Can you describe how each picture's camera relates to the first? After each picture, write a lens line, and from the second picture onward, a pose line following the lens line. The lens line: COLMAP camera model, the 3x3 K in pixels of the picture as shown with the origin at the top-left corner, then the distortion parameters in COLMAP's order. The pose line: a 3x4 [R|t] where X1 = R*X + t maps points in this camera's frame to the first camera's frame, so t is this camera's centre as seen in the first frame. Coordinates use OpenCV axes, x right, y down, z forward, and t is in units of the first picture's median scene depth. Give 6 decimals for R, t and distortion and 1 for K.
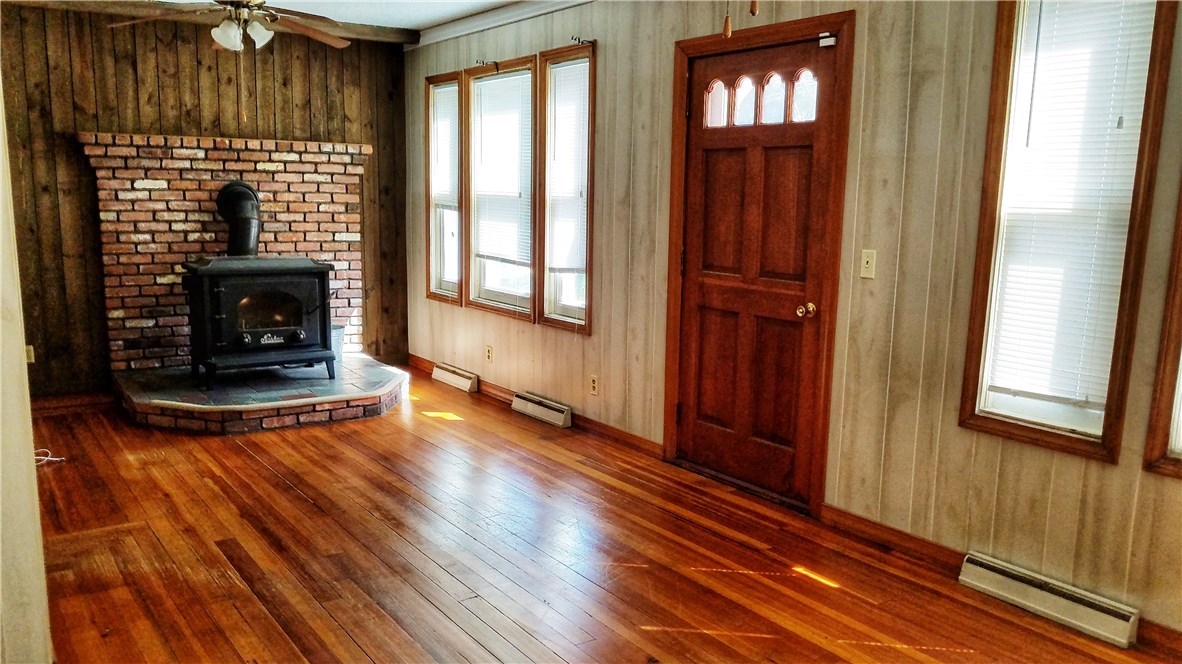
lens RADIAL K [[916.7, 0, 566.2], [0, 916.7, 335.4], [0, 0, 1]] dist [-0.007458, -0.024317]
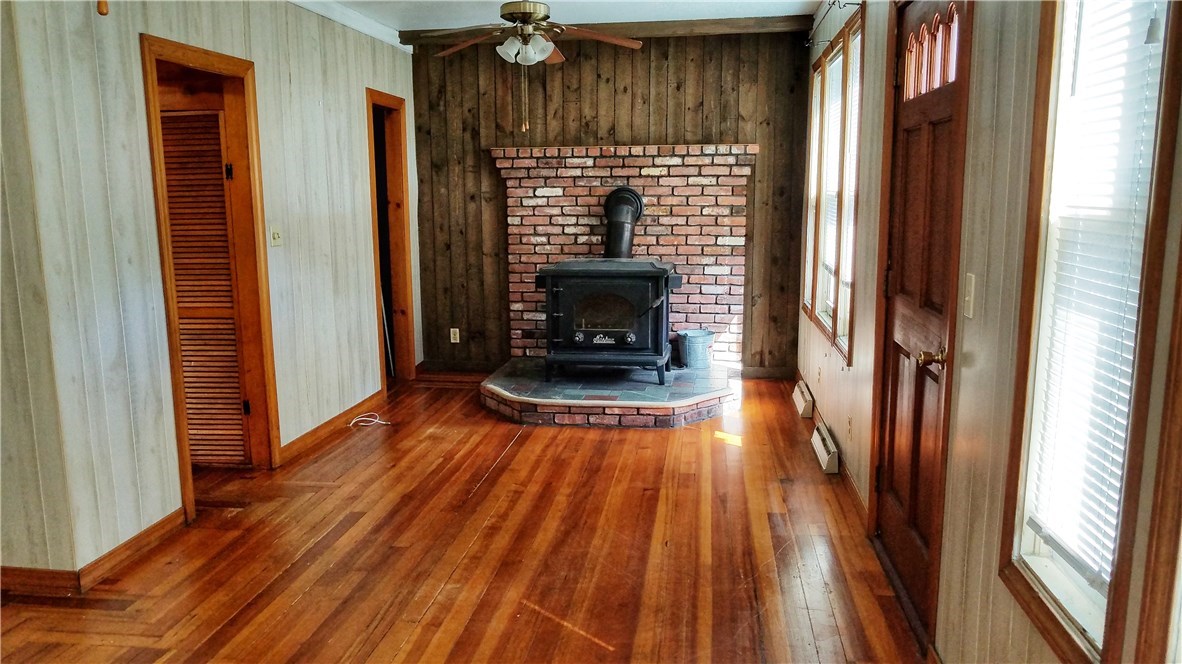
lens RADIAL K [[916.7, 0, 589.2], [0, 916.7, 340.4], [0, 0, 1]] dist [-0.007458, -0.024317]
pose [[0.742333, 0.083002, -0.664871, 0.334109], [-0.079495, 0.996199, 0.035608, -0.028753], [0.665299, 0.026420, 0.746109, 0.205871]]
